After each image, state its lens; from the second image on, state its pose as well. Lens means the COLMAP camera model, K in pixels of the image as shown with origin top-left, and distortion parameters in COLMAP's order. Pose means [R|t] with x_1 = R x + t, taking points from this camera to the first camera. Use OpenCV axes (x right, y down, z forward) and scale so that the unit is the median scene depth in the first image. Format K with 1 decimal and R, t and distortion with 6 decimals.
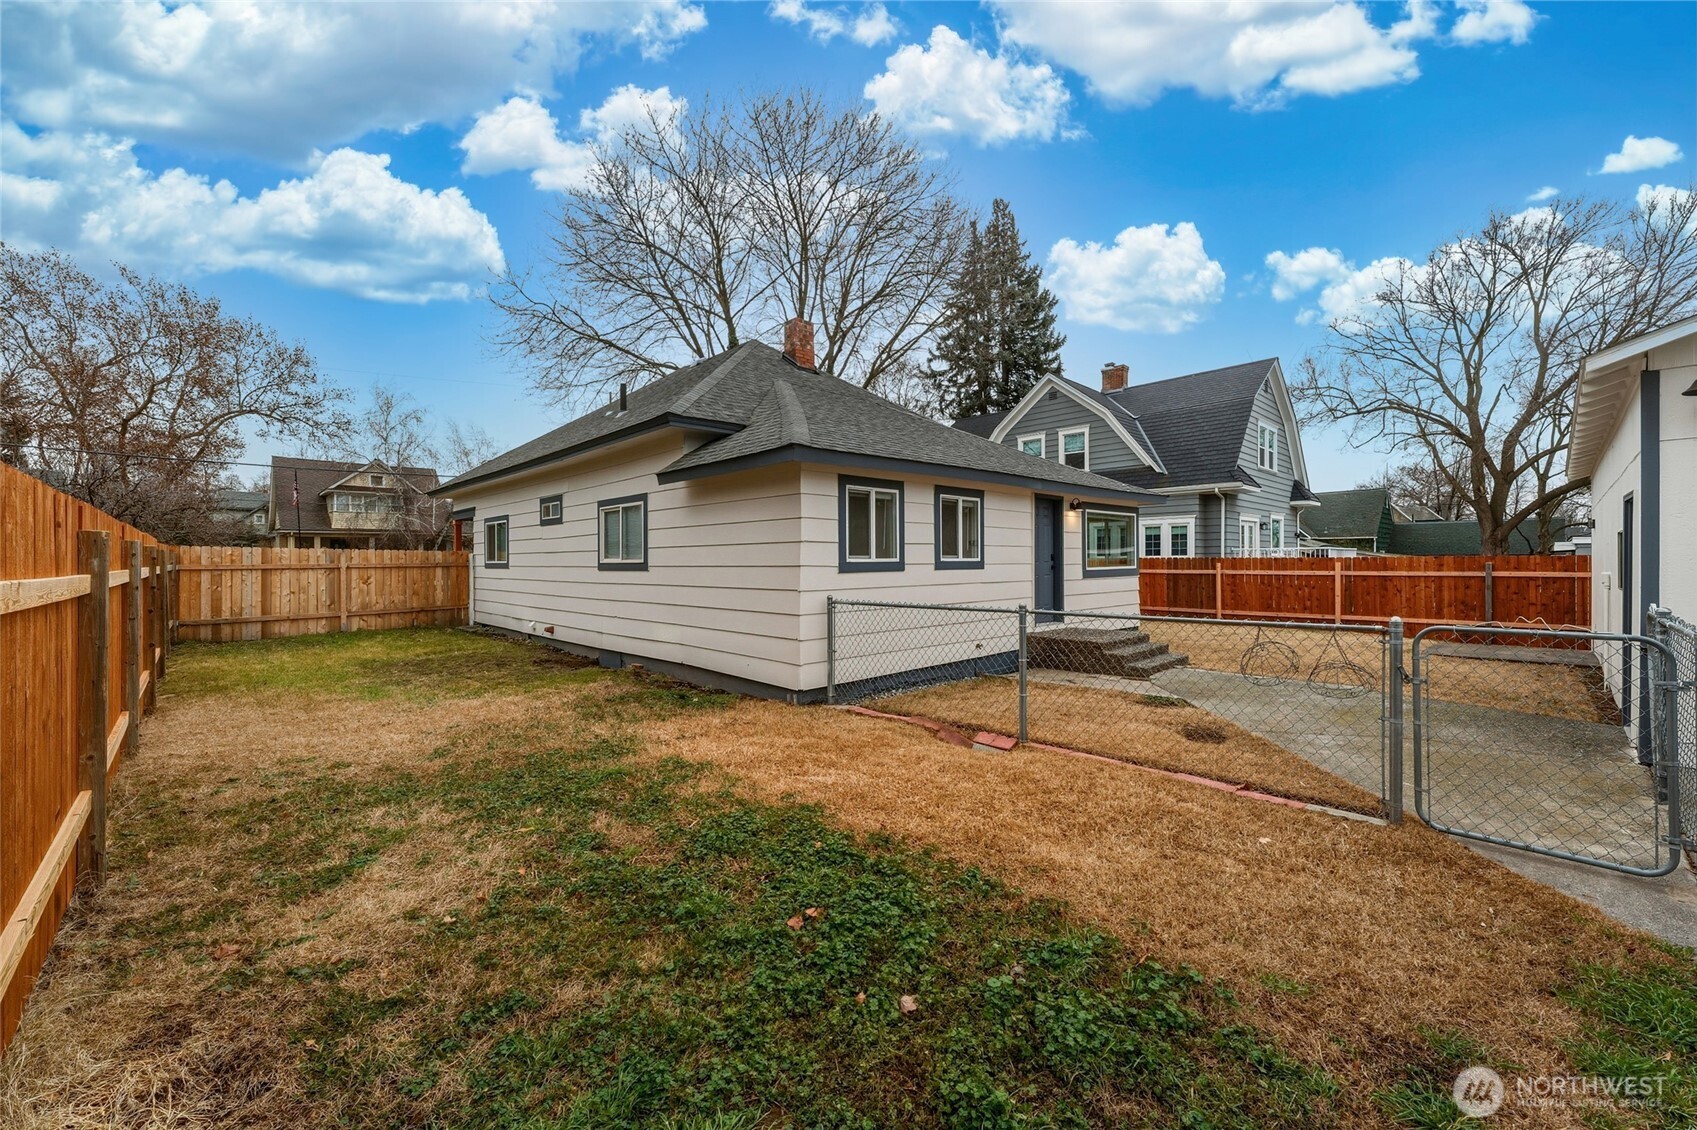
lens RADIAL K [[674.1, 0, 838.7], [0, 674.1, 567.3], [0, 0, 1]] dist [0.009305, -0.000860]
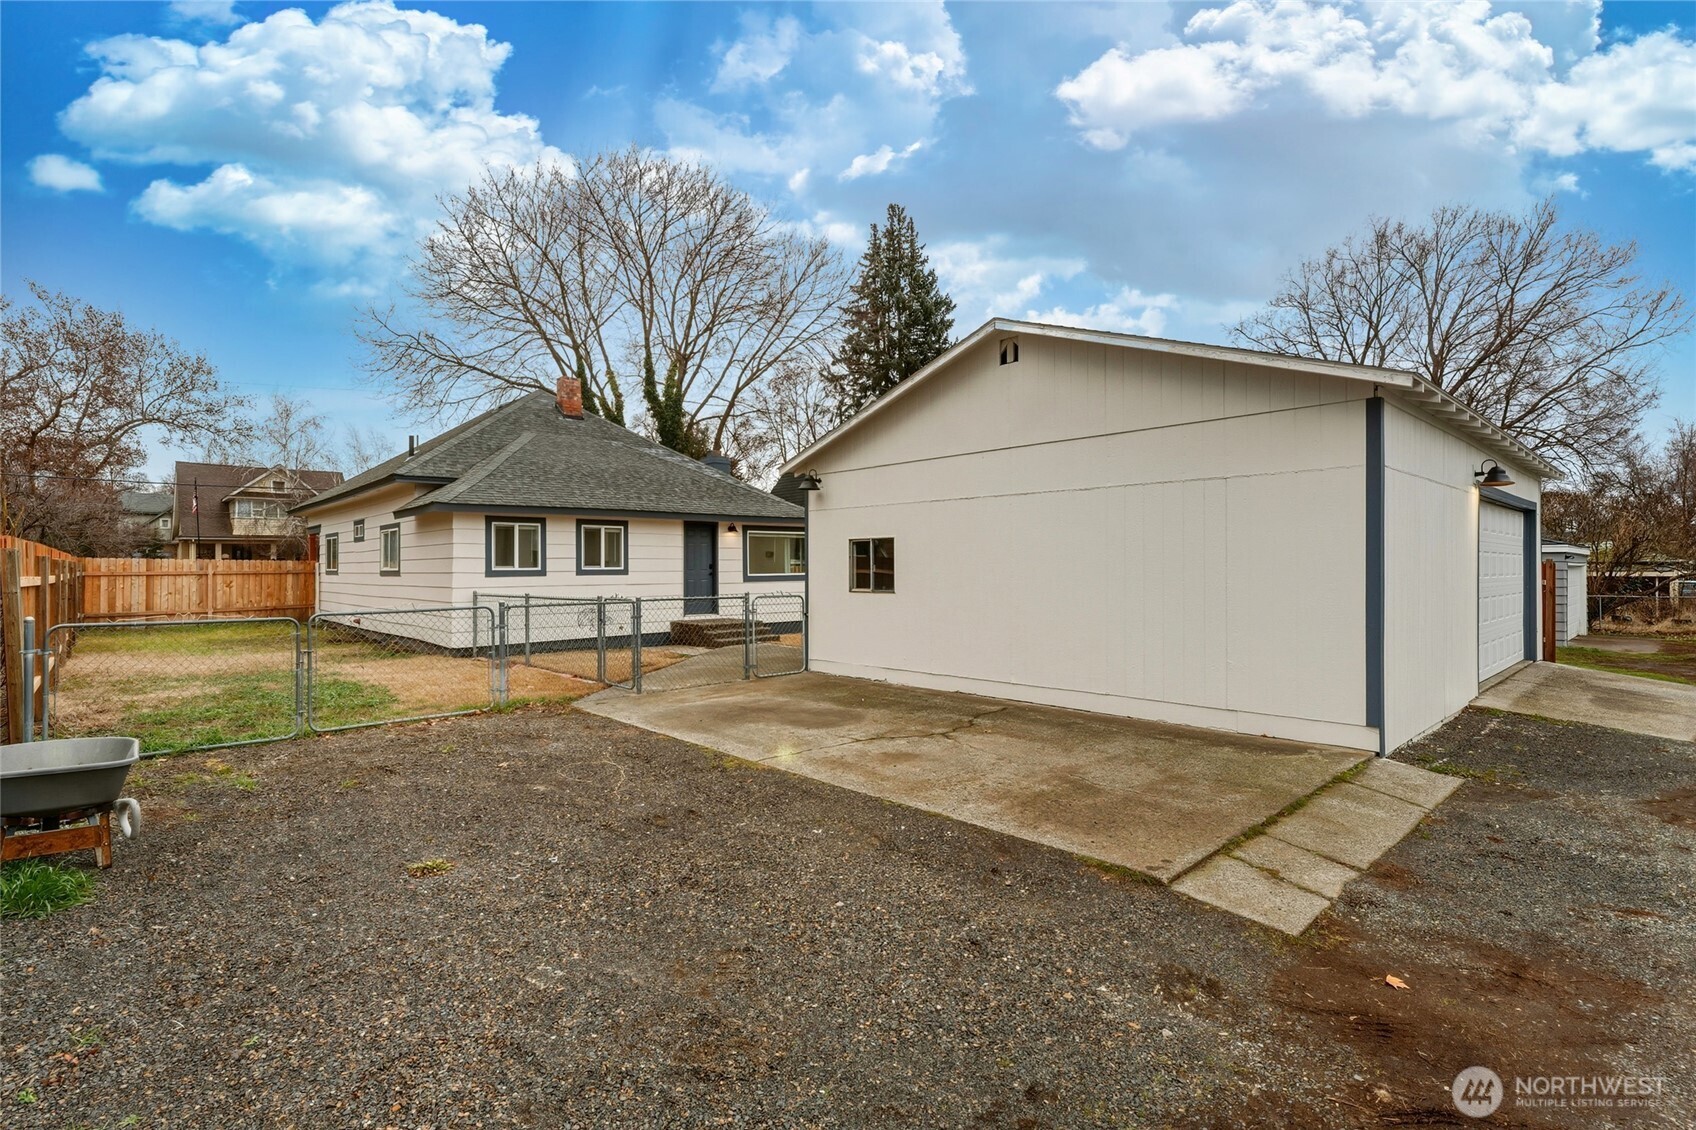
lens RADIAL K [[828.0, 0, 860.6], [0, 828.0, 569.0], [0, 0, 1]] dist [-0.006039, 0.003431]
pose [[0.999898, -0.000046, -0.014317, 0.332758], [-0.000055, 0.999975, -0.007052, 0.001165], [0.014317, 0.007052, 0.999873, -0.346375]]
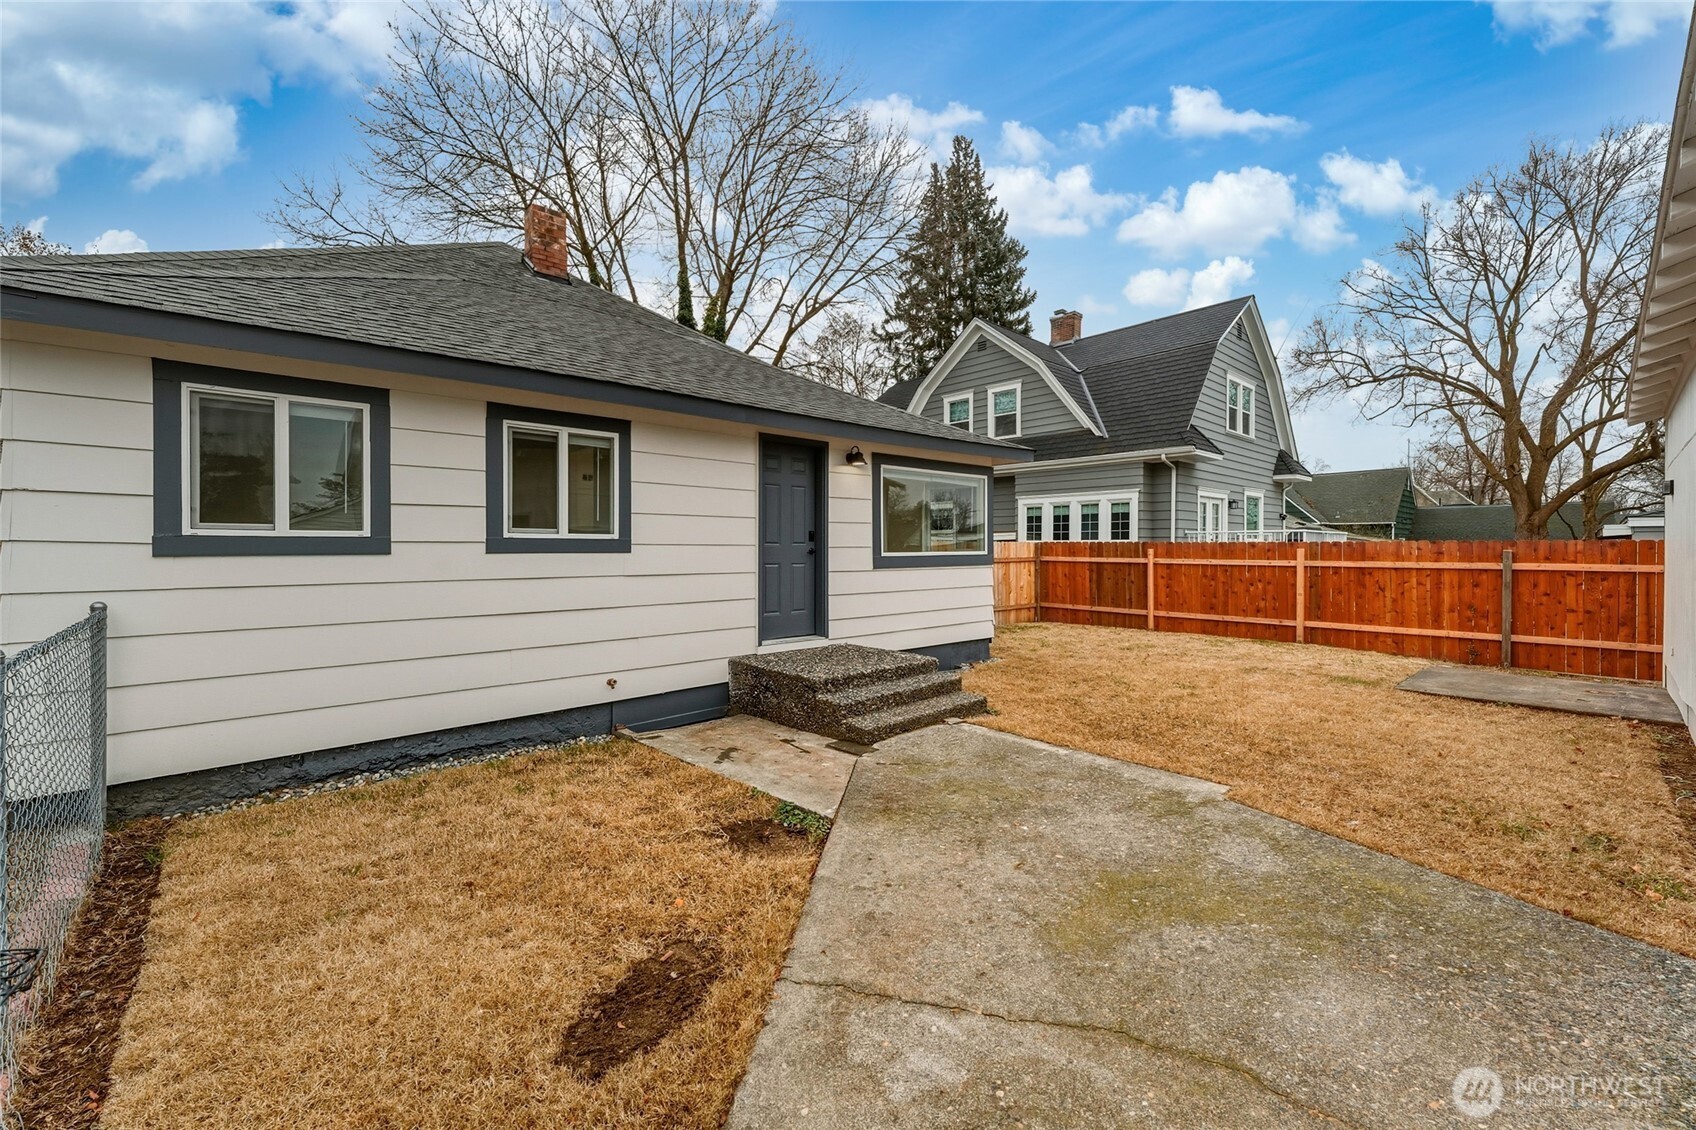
lens RADIAL K [[673.7, 0, 849.6], [0, 673.7, 555.5], [0, 0, 1]] dist [0.009305, -0.000860]
pose [[0.999692, 0.006837, -0.023851, 0.190472], [-0.006760, 0.999972, 0.003304, 0.000780], [0.023873, -0.003142, 0.999710, 0.183423]]
